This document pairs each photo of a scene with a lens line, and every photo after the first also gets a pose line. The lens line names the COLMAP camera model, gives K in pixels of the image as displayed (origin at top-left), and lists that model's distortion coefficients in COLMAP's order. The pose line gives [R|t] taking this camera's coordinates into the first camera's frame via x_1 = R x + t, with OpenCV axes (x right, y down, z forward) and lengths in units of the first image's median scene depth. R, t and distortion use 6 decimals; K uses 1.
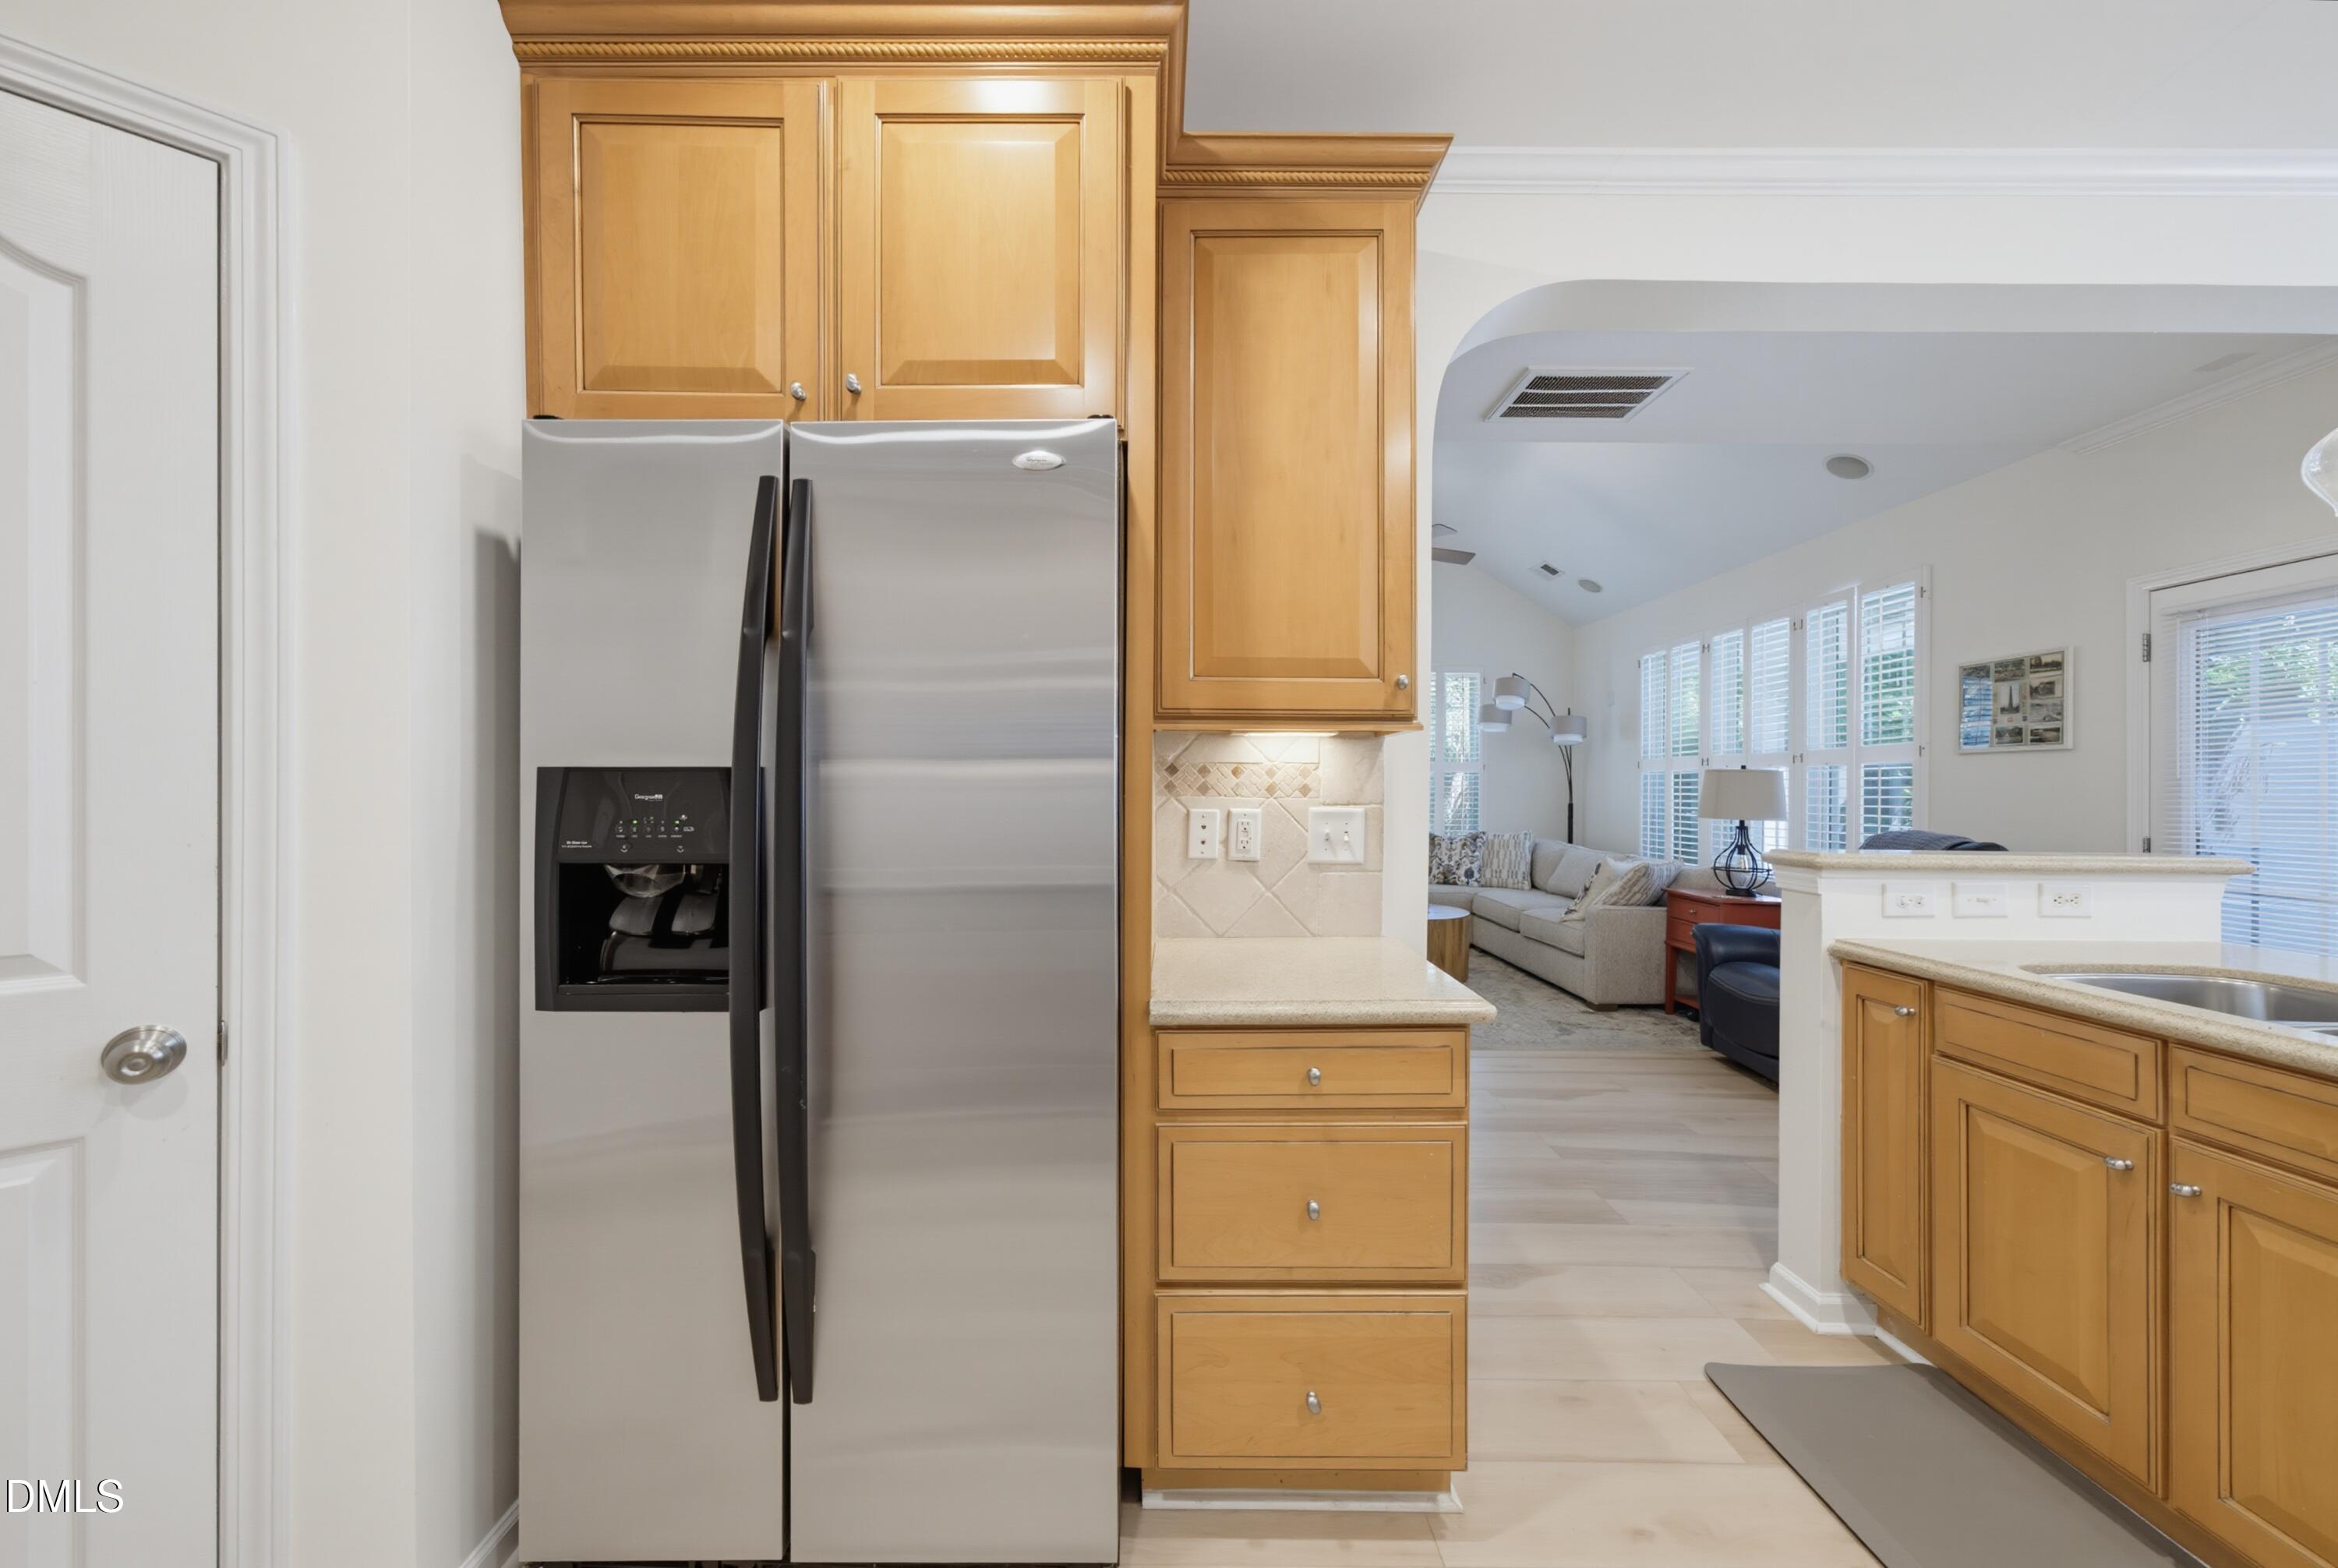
lens RADIAL K [[882.8, 0, 1171.4], [0, 882.8, 787.7], [0, 0, 1]] dist [0.000033, -0.000088]
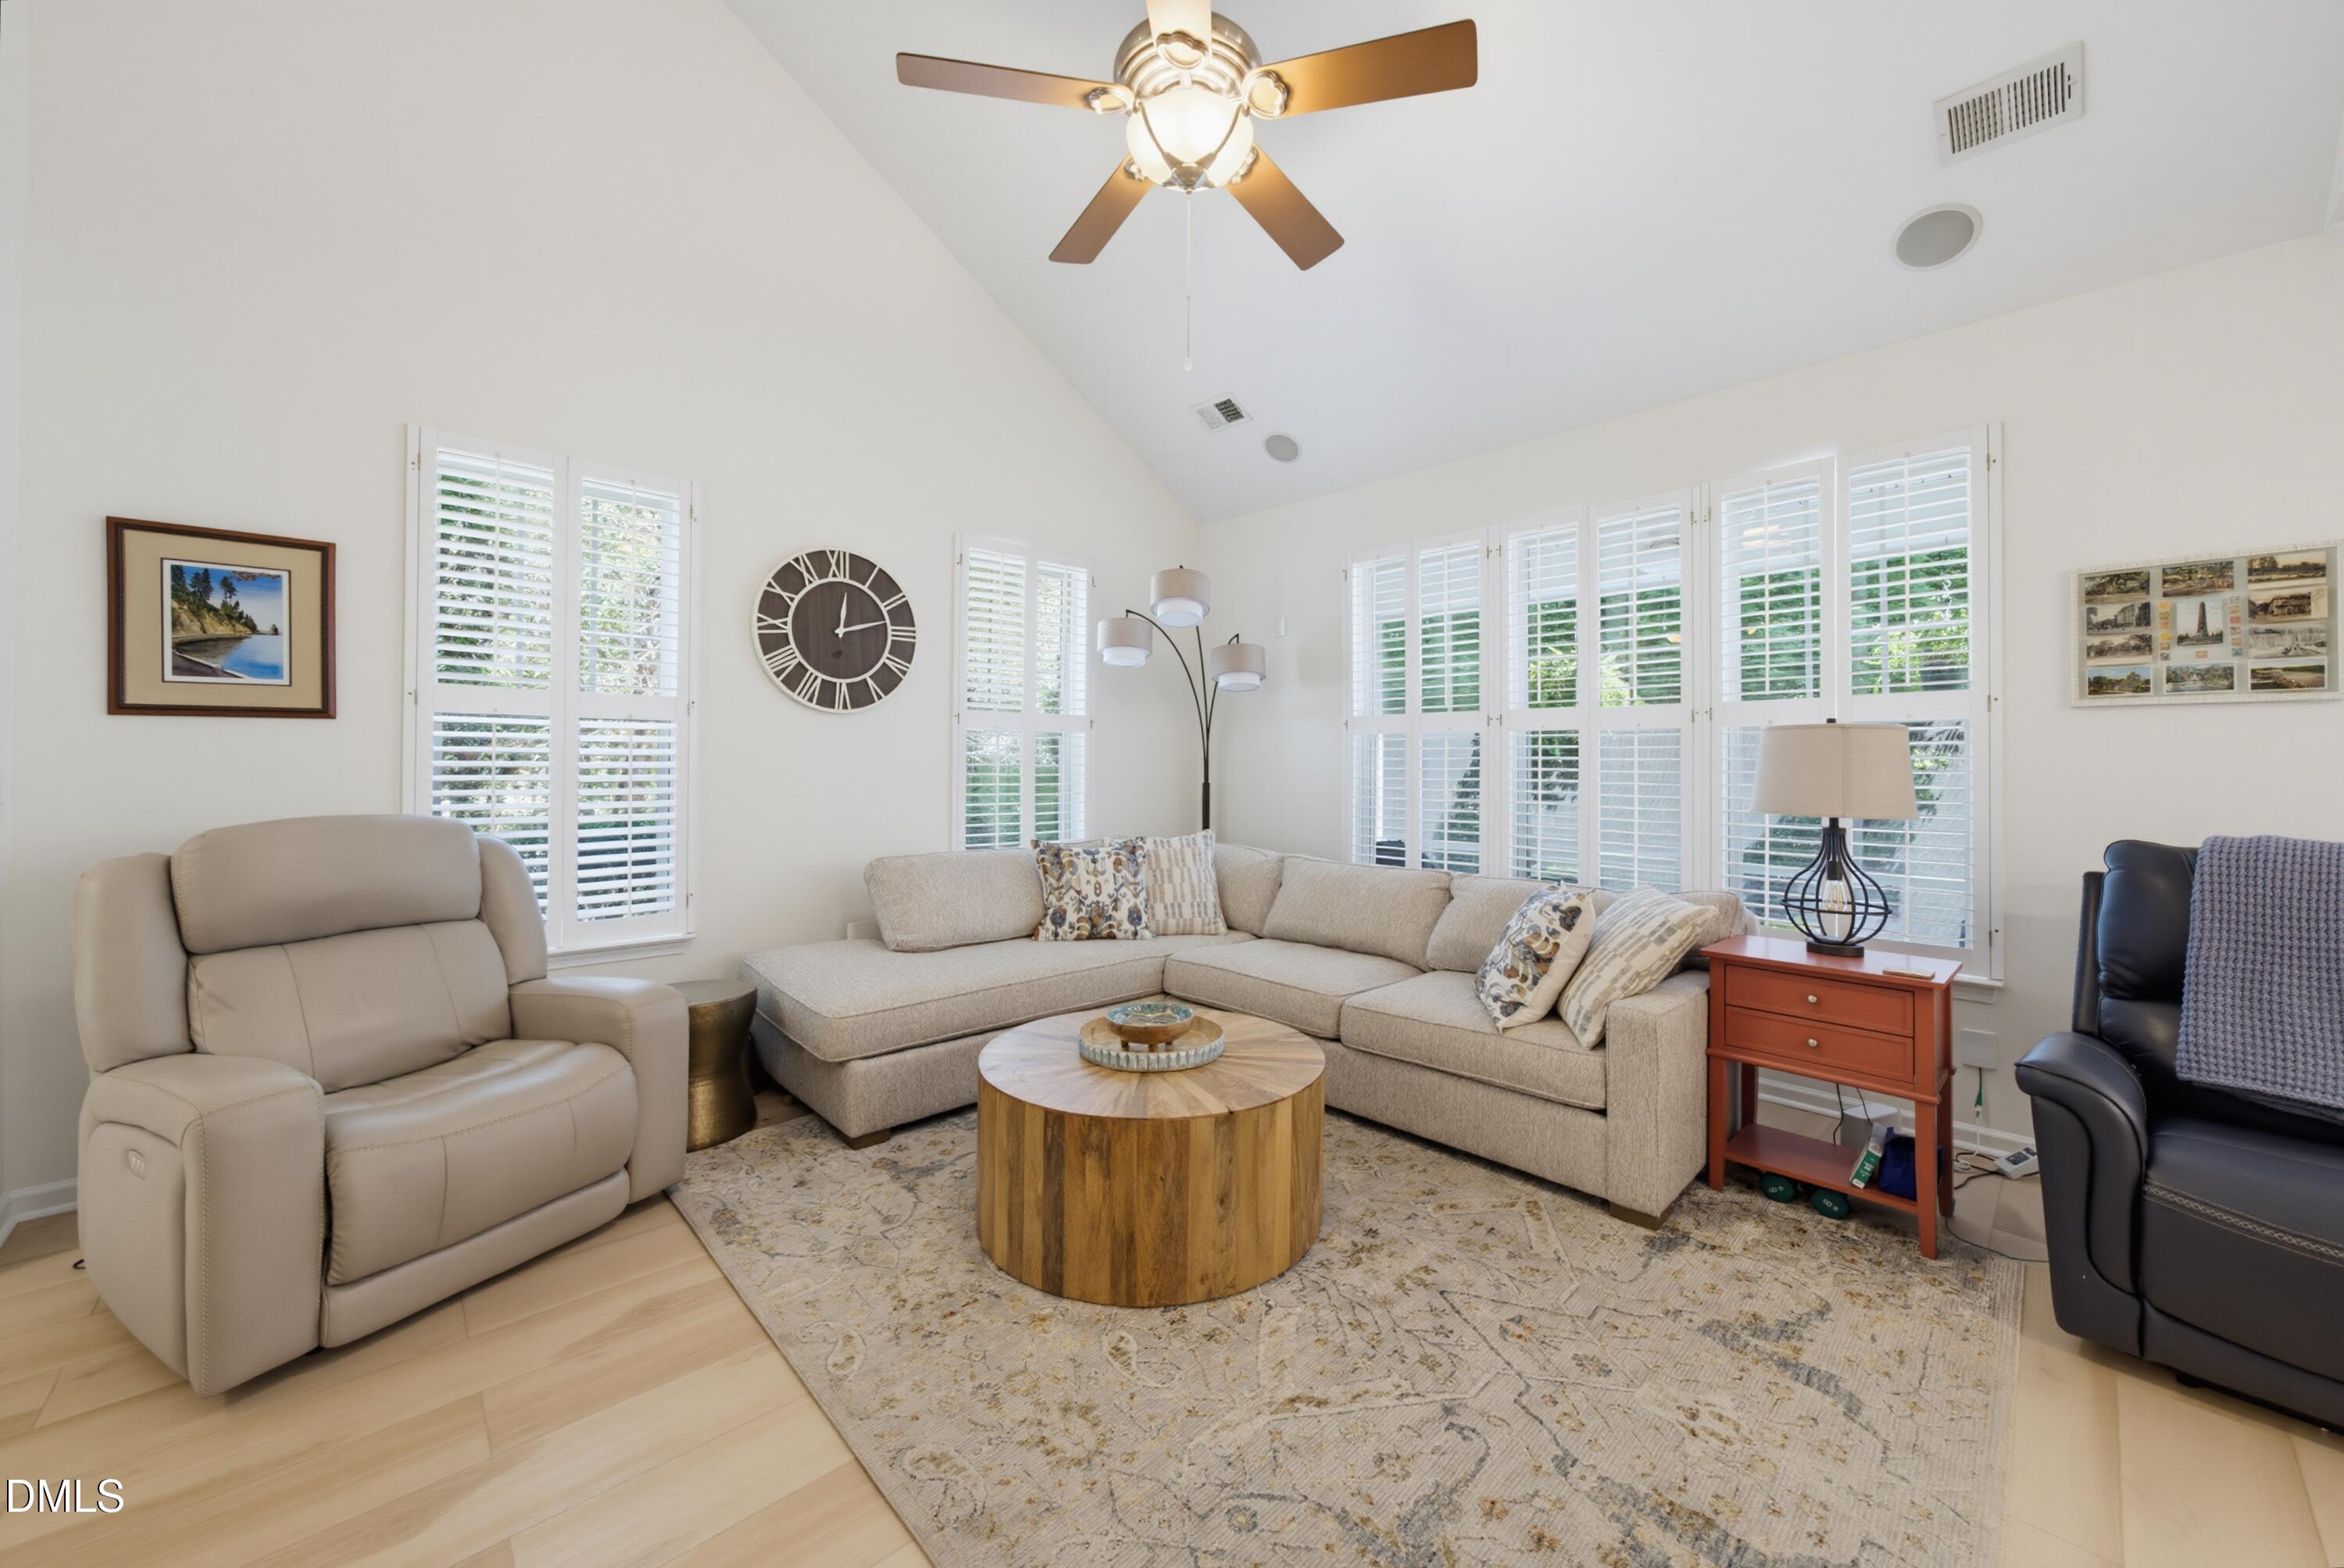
lens RADIAL K [[885.0, 0, 1194.1], [0, 885.0, 747.2], [0, 0, 1]] dist [0.000033, -0.000088]
pose [[0.723329, 0.011976, 0.690400, -0.027867], [-0.000759, 0.999863, -0.016548, 0.002182], [-0.690503, 0.011446, 0.723239, 0.894051]]
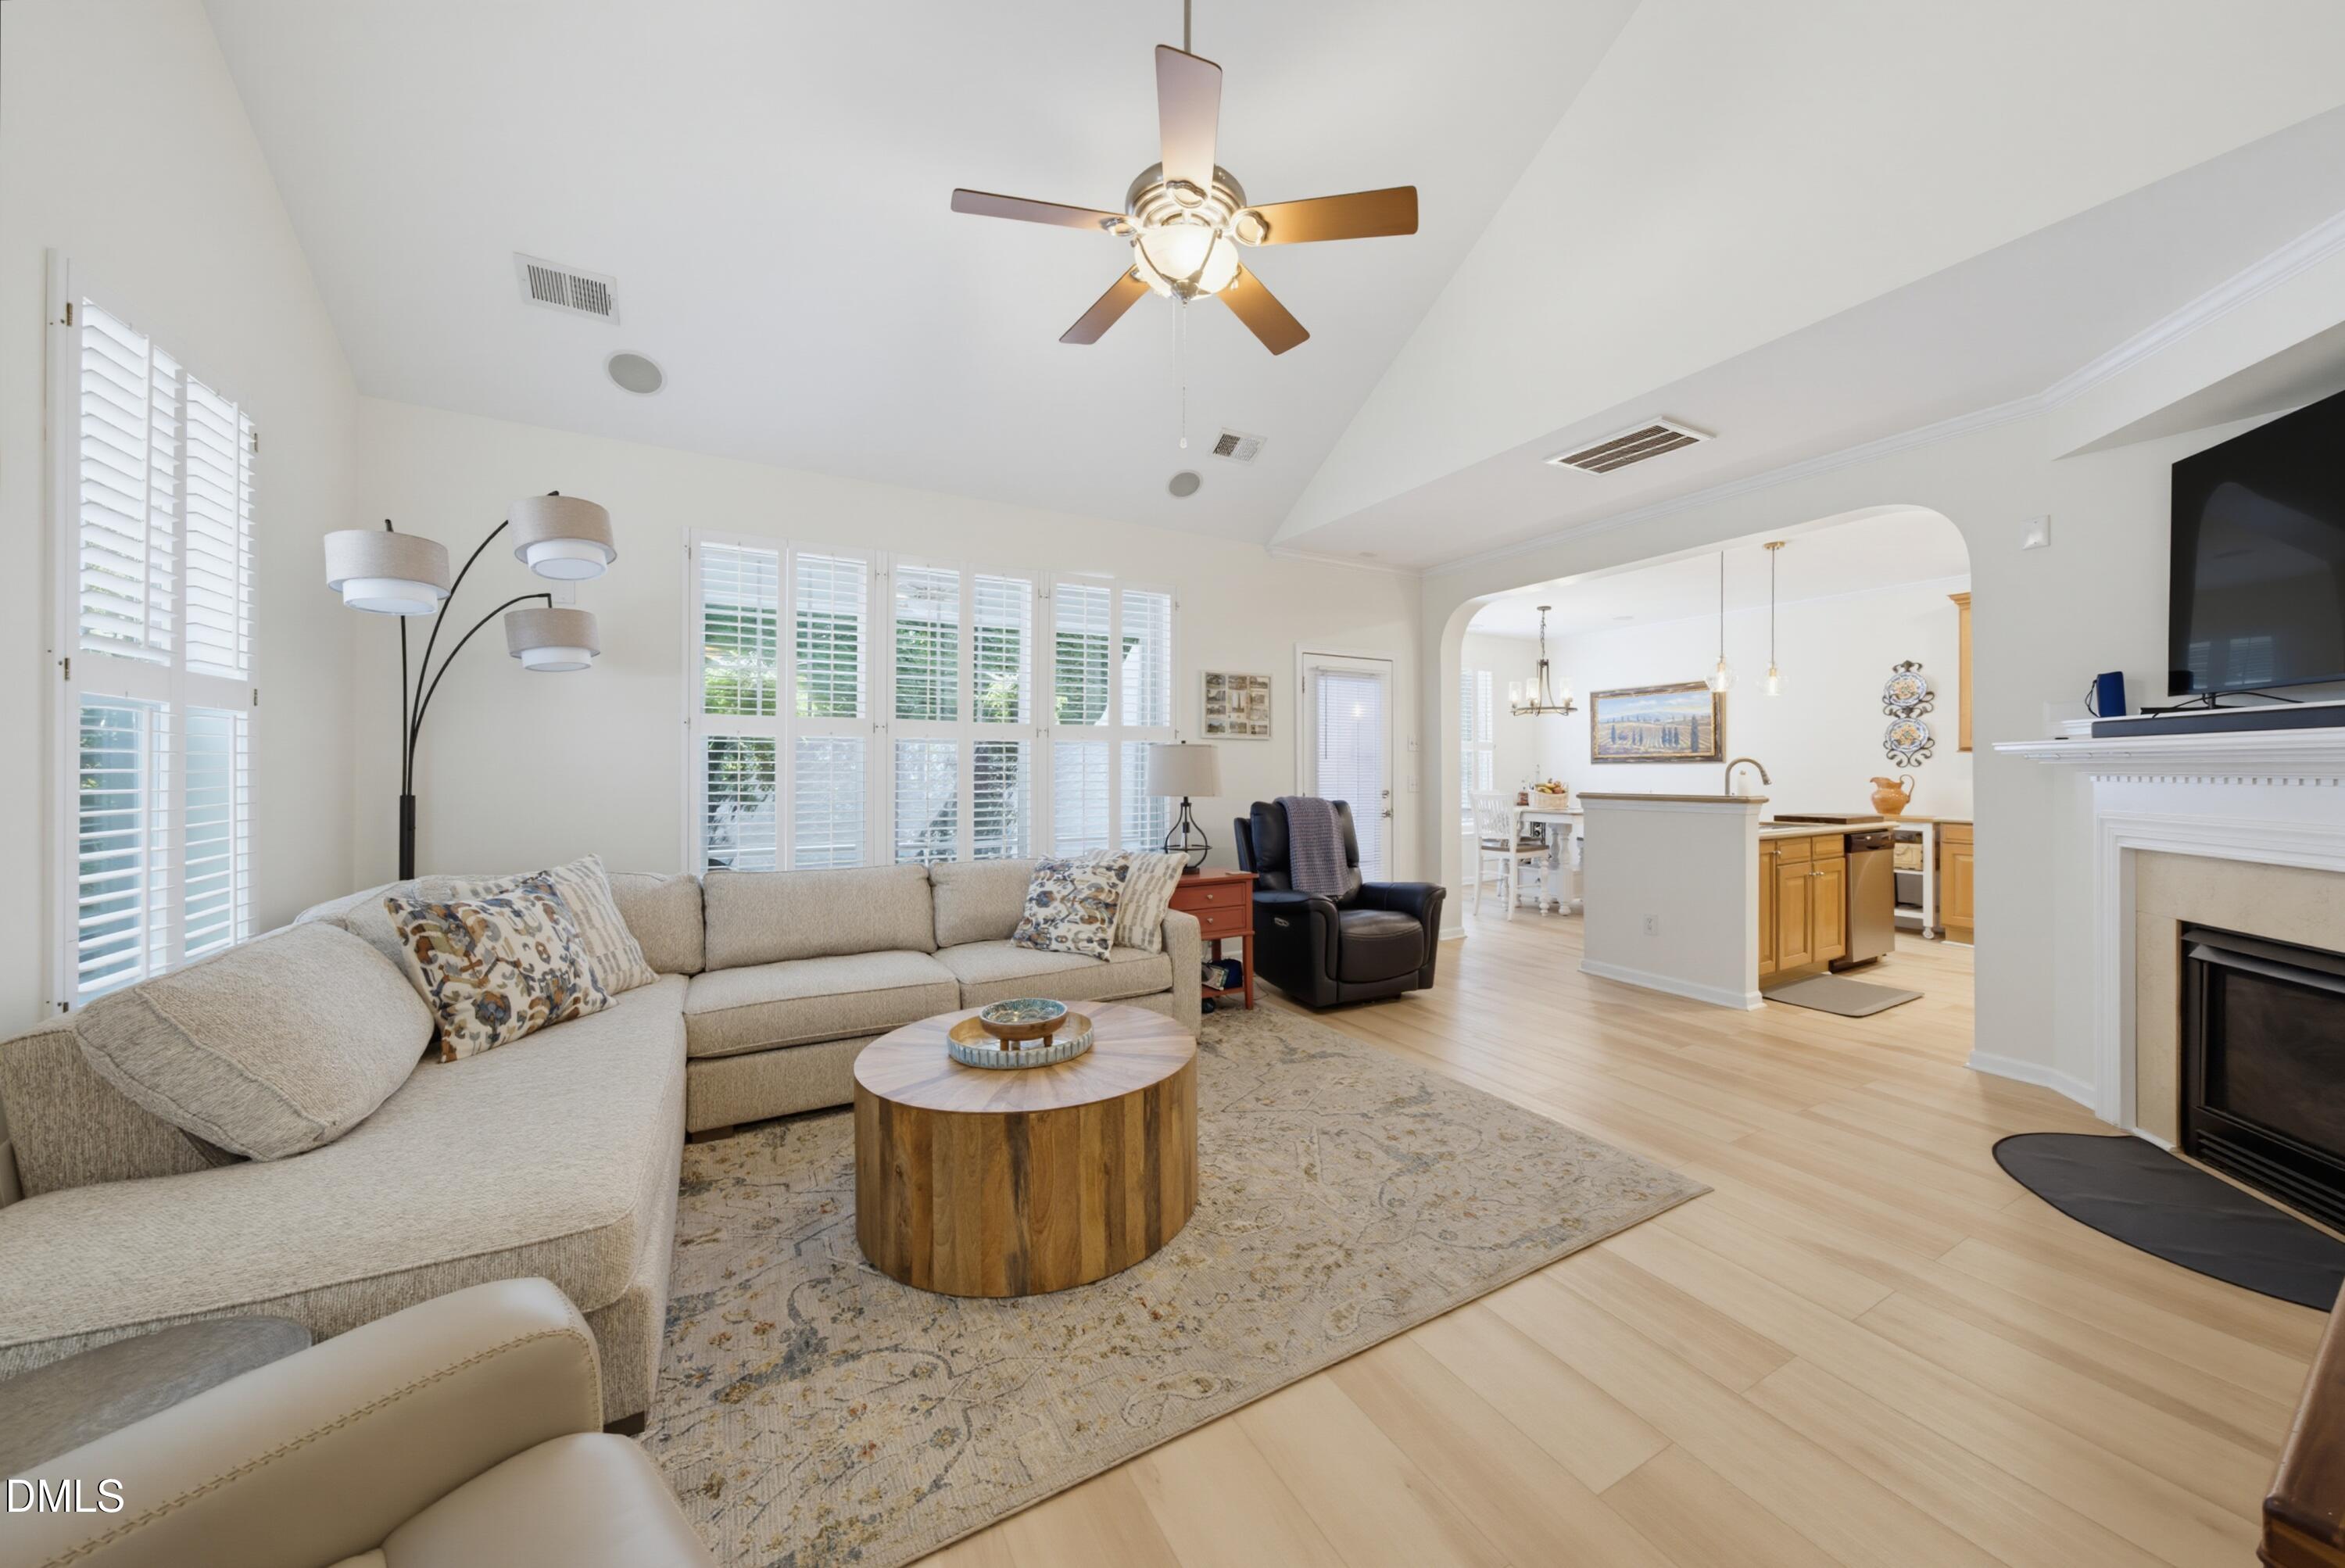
lens RADIAL K [[843.5, 0, 1212.3], [0, 843.5, 764.2], [0, 0, 1]] dist [-0.032943, 0.000052]
pose [[-0.497850, 0.000620, 0.867263, -0.188959], [-0.001227, 0.999998, -0.001420, 0.001762], [-0.867262, -0.001771, -0.497849, 1.477287]]
